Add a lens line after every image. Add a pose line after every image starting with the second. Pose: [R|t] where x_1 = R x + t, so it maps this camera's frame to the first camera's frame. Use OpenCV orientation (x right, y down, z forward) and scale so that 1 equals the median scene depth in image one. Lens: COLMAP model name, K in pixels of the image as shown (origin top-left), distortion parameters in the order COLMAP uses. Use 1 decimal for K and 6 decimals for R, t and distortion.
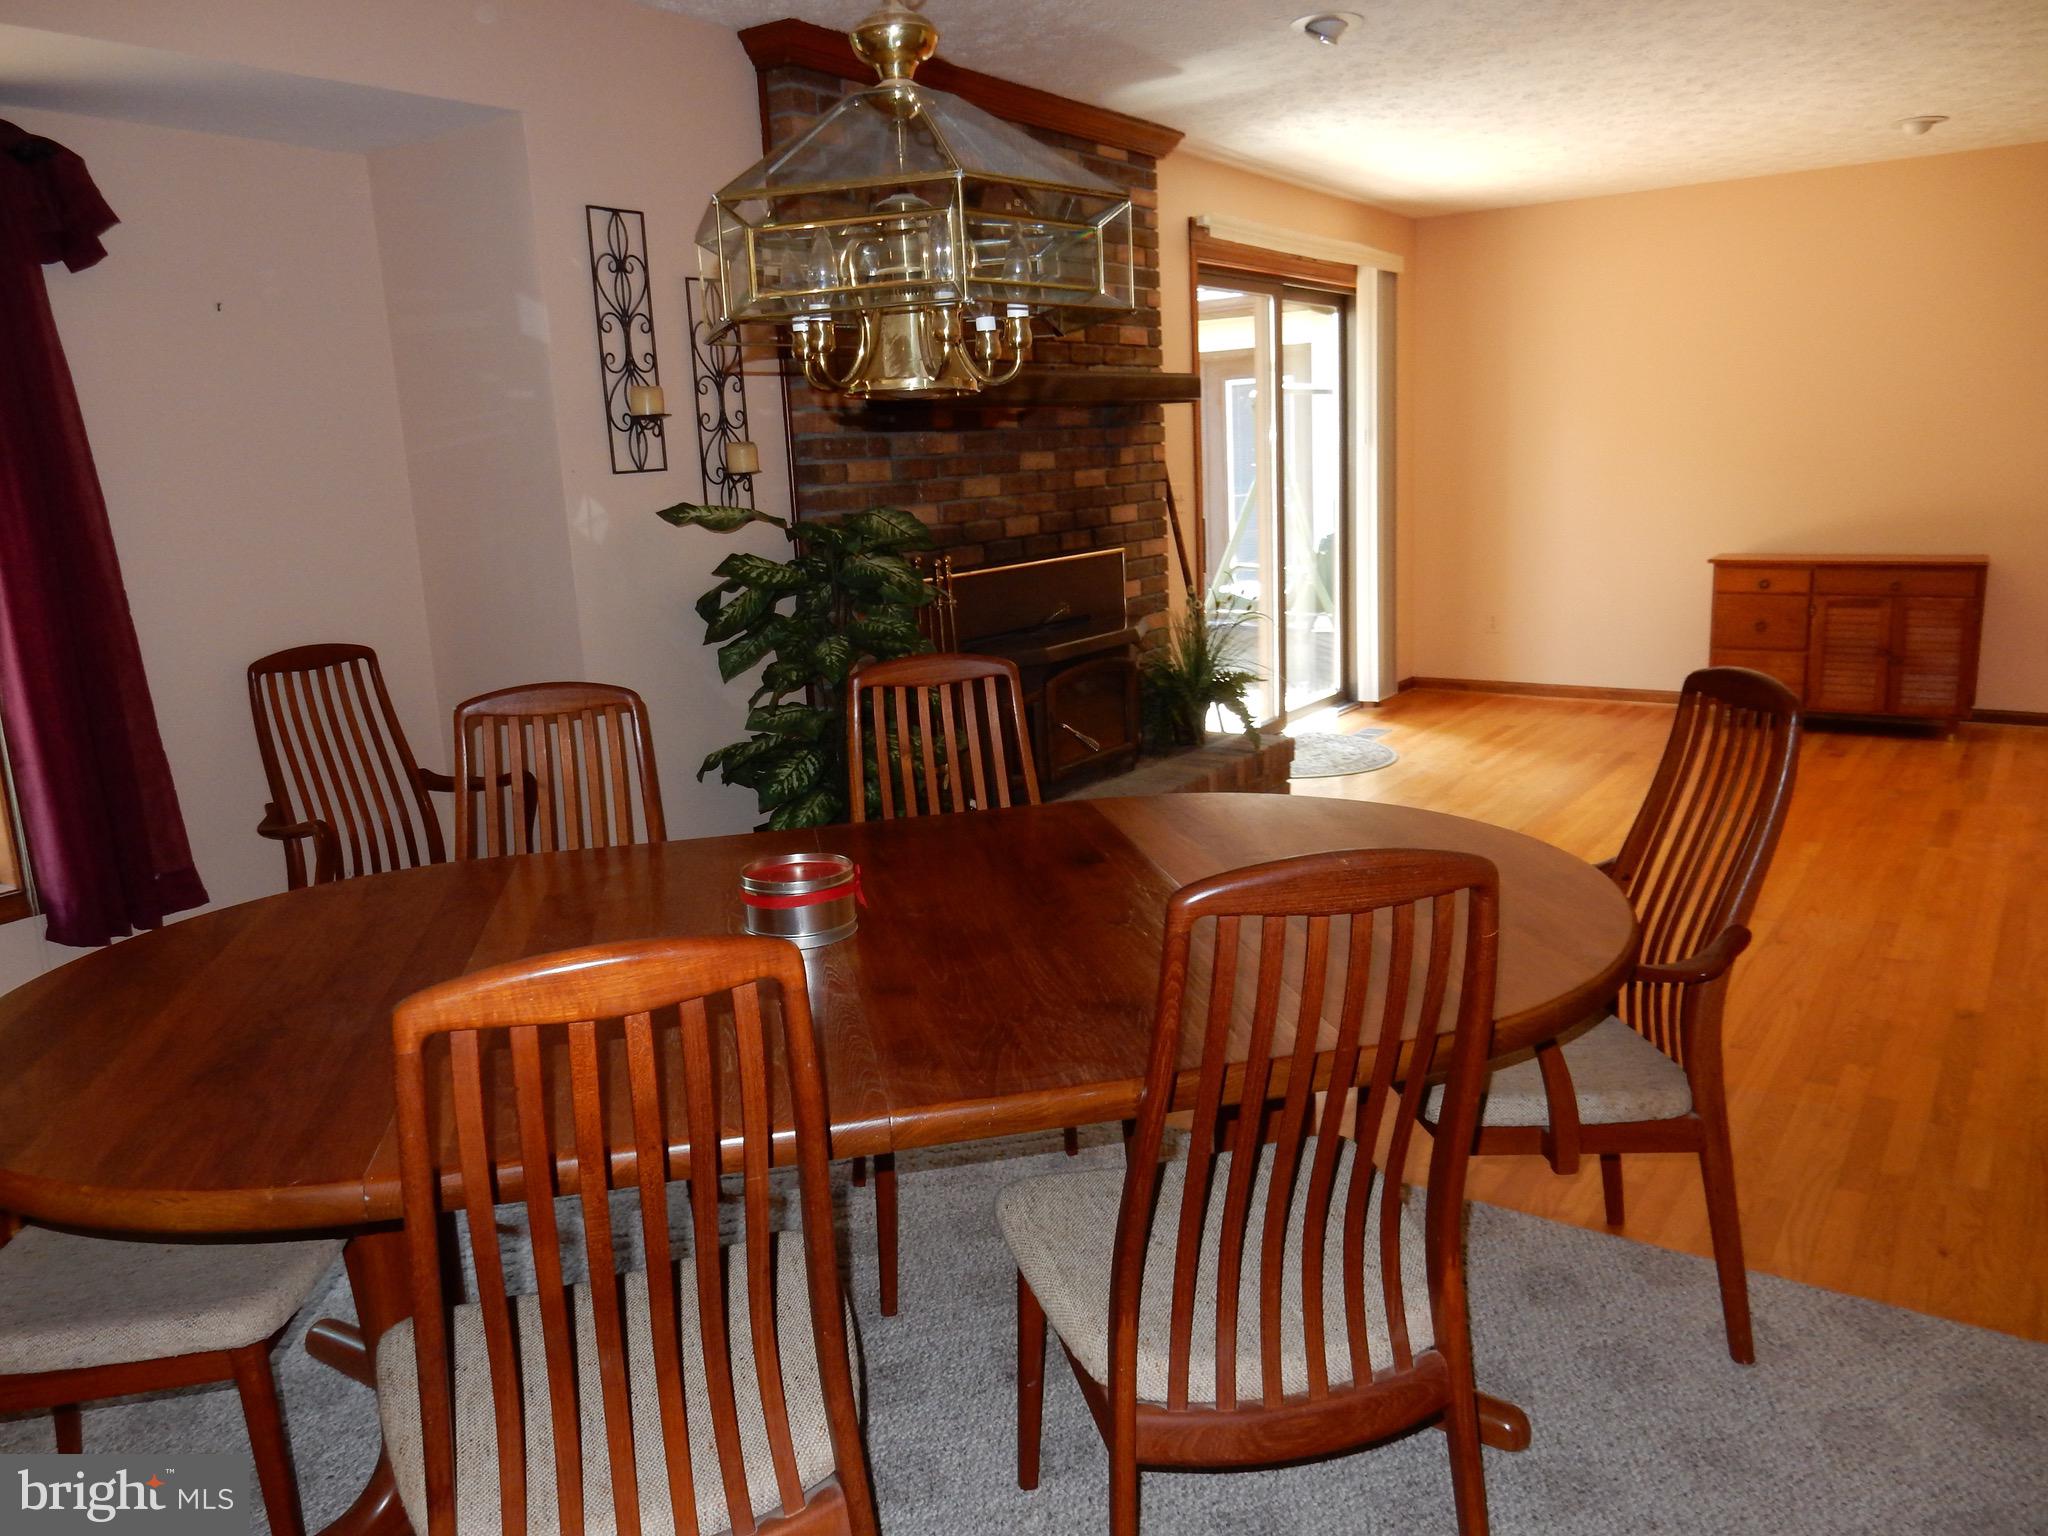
lens RADIAL K [[1529.0, 0, 1024.0], [0, 1529.0, 768.0], [0, 0, 1]] dist [-0.000502, -0.005141]
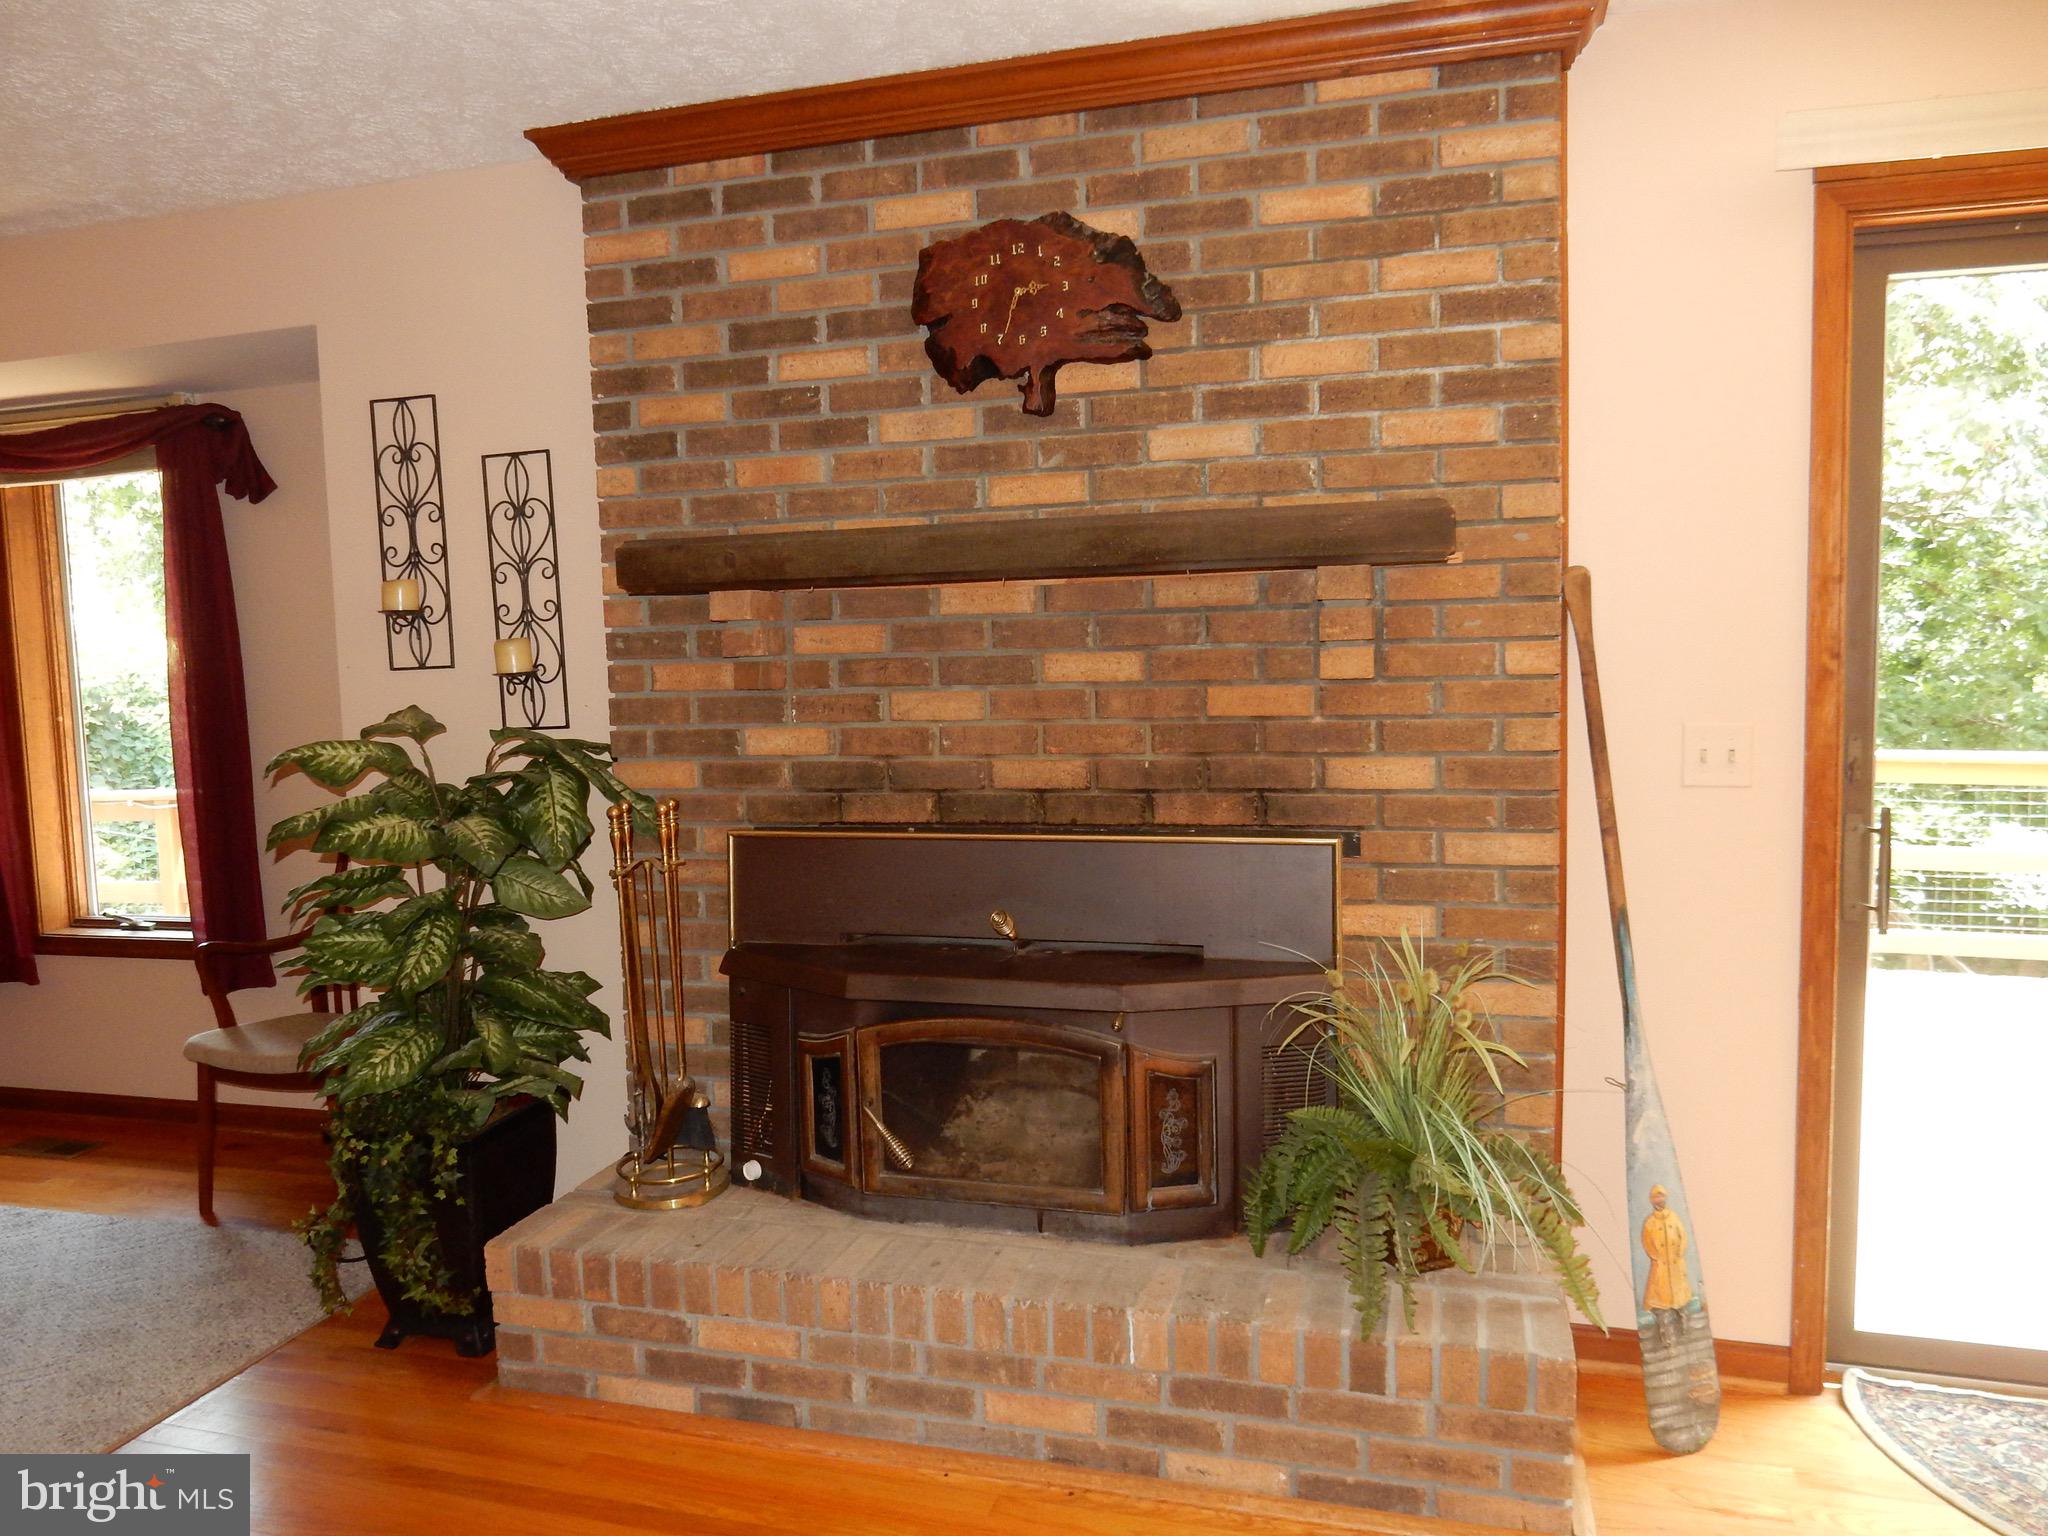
lens RADIAL K [[1529.0, 0, 1024.0], [0, 1529.0, 768.0], [0, 0, 1]] dist [-0.000502, -0.005141]
pose [[0.279746, 0.131005, -0.951094, 0.733591], [-0.175811, 0.980885, 0.083397, -0.269733], [0.943839, 0.143883, 0.297431, 1.049861]]
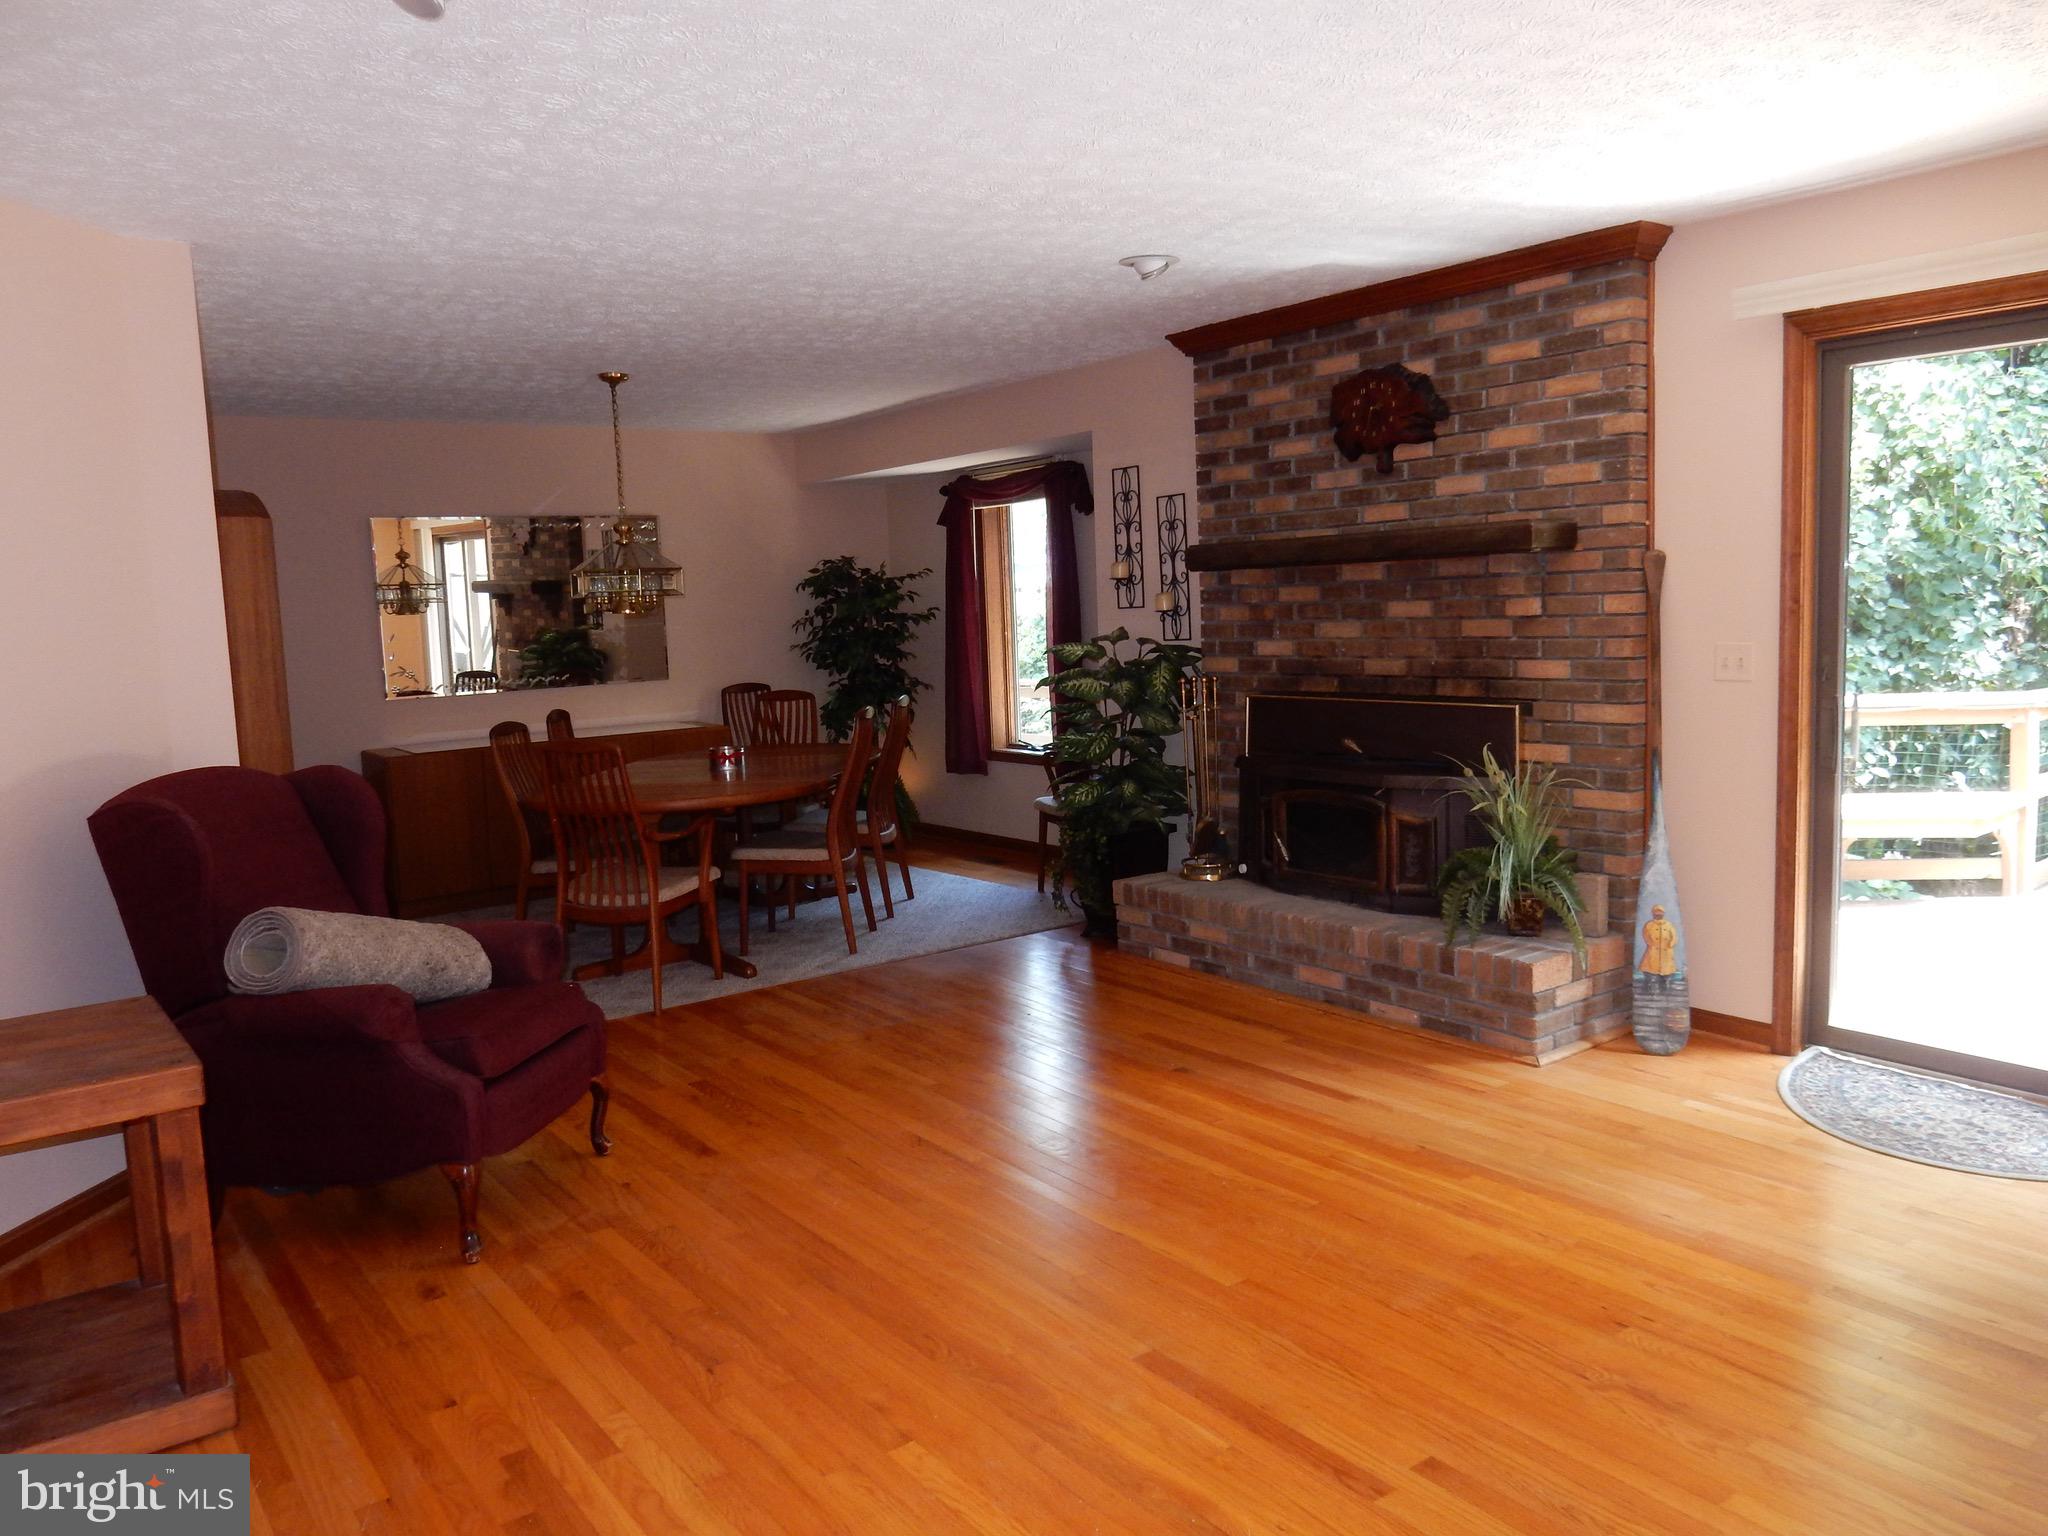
lens RADIAL K [[1514.4, 0, 1024.0], [0, 1514.4, 768.0], [0, 0, 1]] dist [0.130305, -0.000479]
pose [[-0.333410, 0.171874, -0.926983, 1.453995], [-0.133656, 0.964694, 0.226938, -0.391788], [0.933260, 0.199560, -0.298667, 1.419100]]
